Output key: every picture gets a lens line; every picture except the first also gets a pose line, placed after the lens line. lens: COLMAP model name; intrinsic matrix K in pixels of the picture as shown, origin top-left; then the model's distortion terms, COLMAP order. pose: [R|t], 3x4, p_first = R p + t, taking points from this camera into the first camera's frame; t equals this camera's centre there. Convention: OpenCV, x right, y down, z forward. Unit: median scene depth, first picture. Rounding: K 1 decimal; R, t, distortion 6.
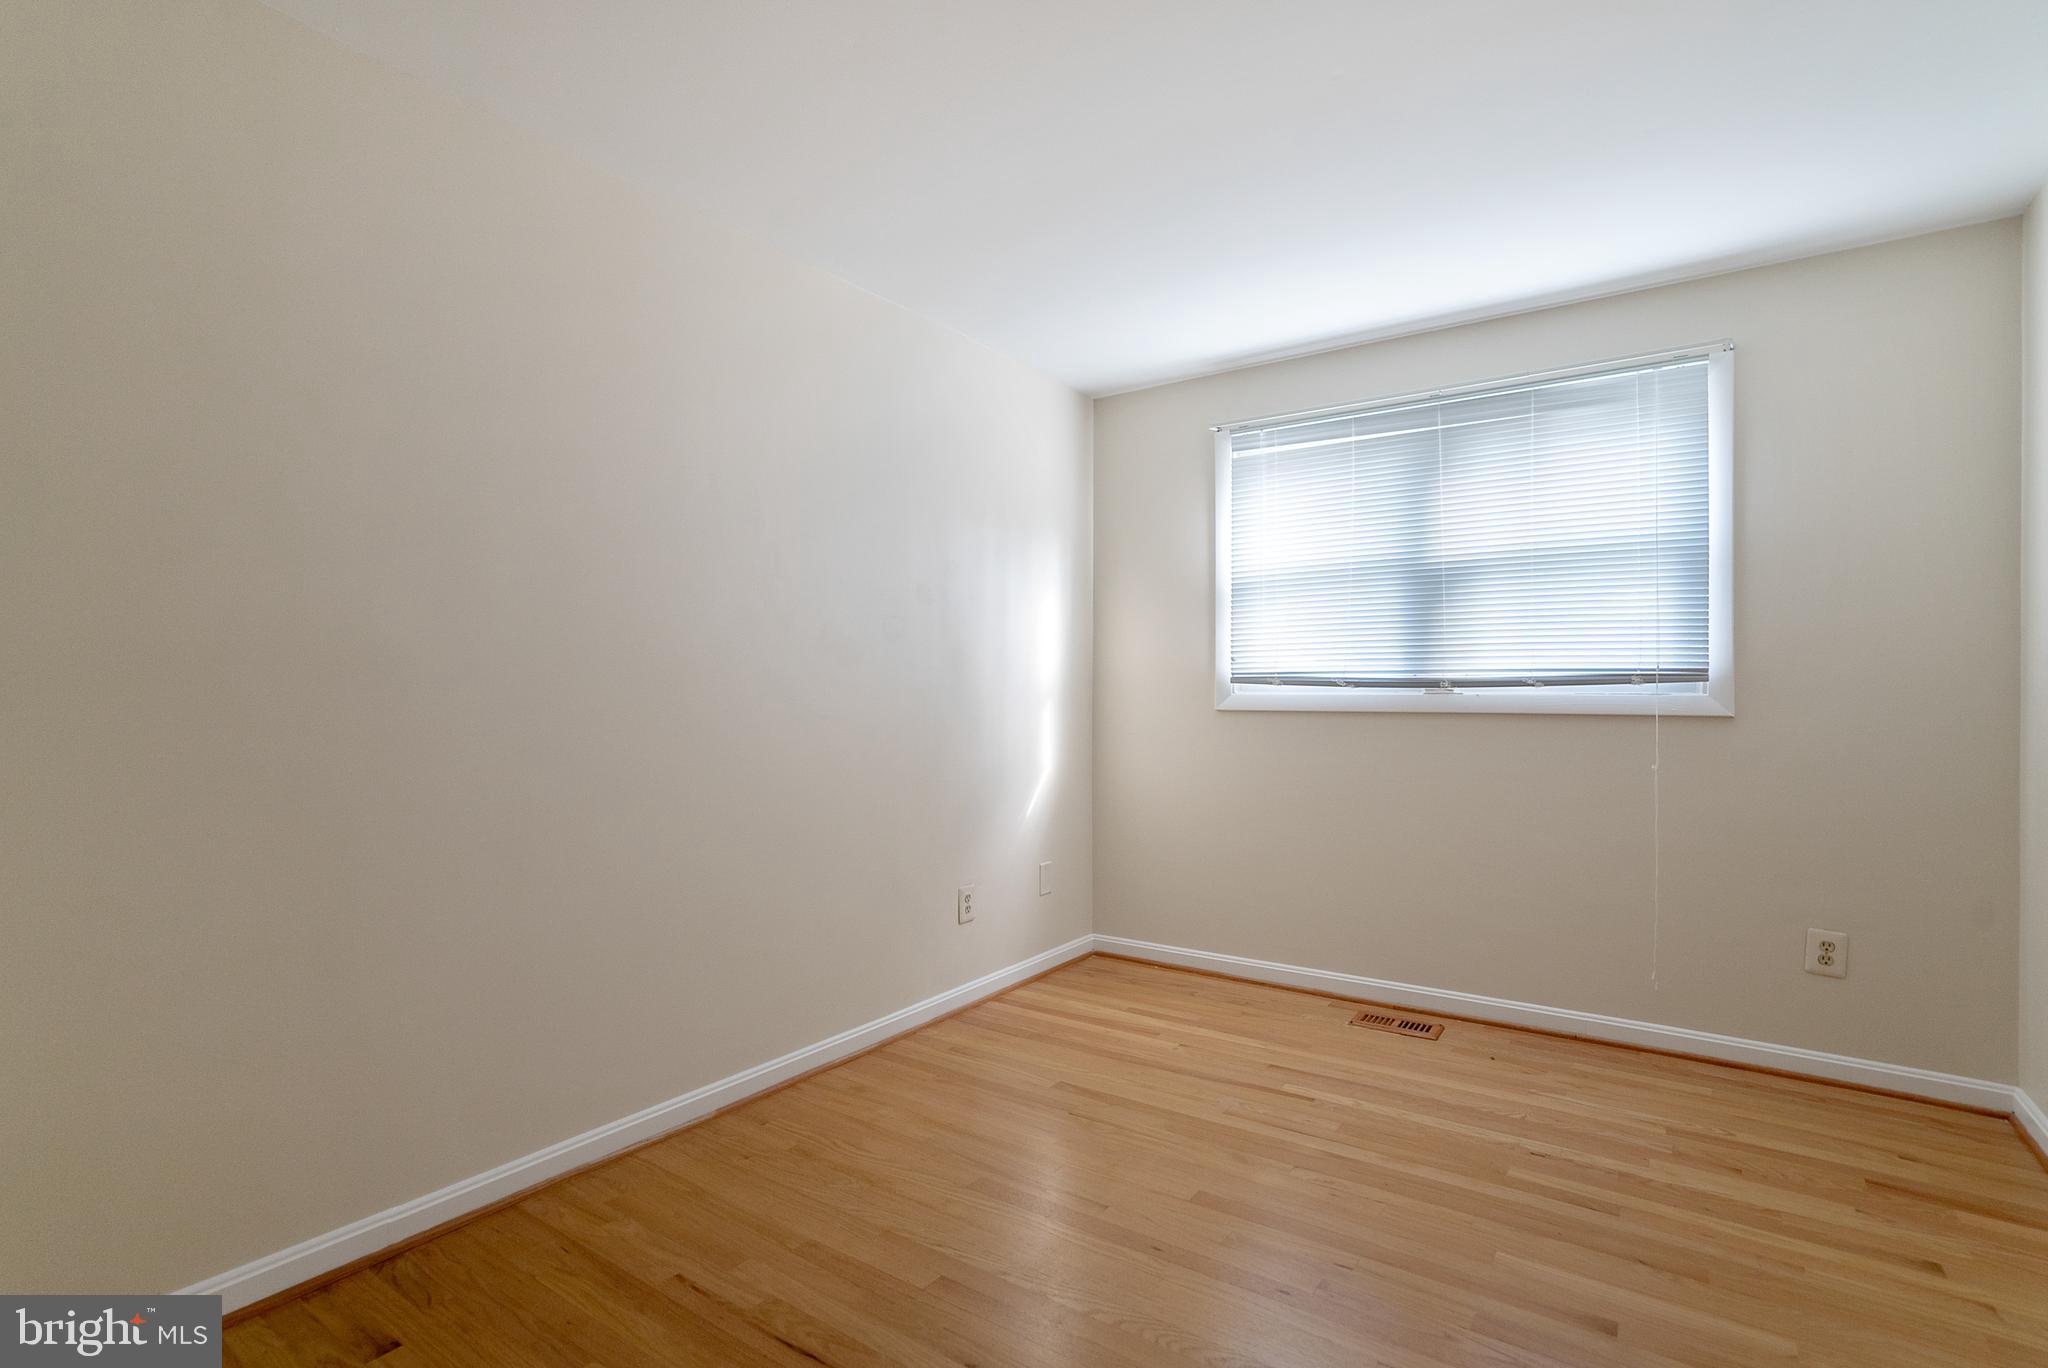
lens RADIAL K [[955.8, 0, 1024.0], [0, 955.8, 684.0], [0, 0, 1]] dist [-0.041654, 0.020183]
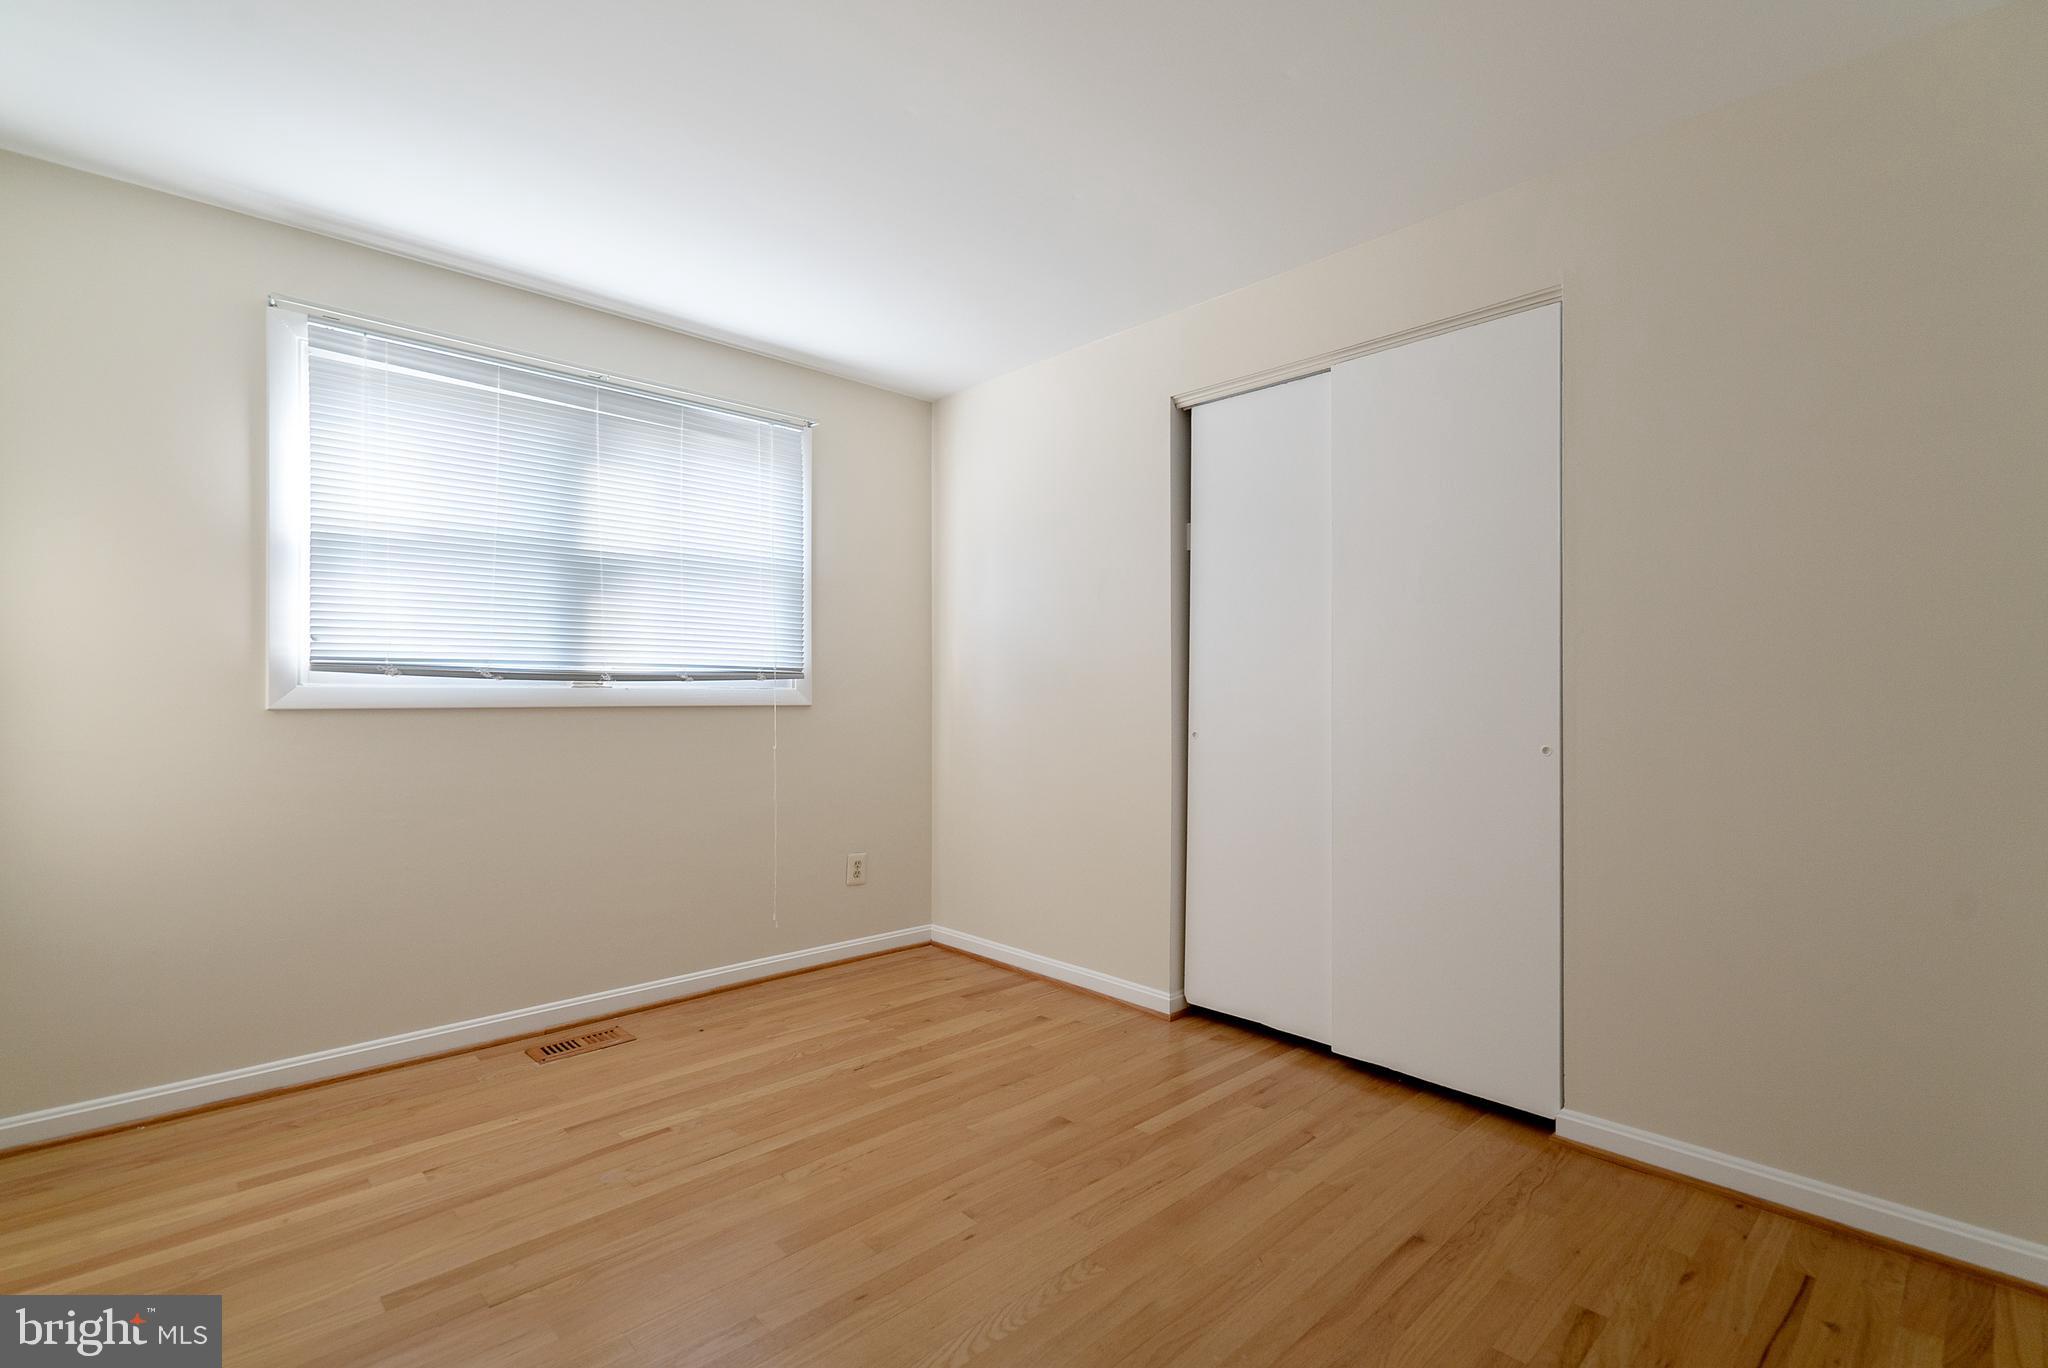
lens RADIAL K [[929.4, 0, 1017.1], [0, 929.4, 686.7], [0, 0, 1]] dist [-0.000372, 0.000104]
pose [[0.204826, 0.006767, 0.978775, -0.440505], [-0.010431, 0.999934, -0.004730, 0.010707], [-0.978743, -0.009240, 0.204883, 0.424018]]
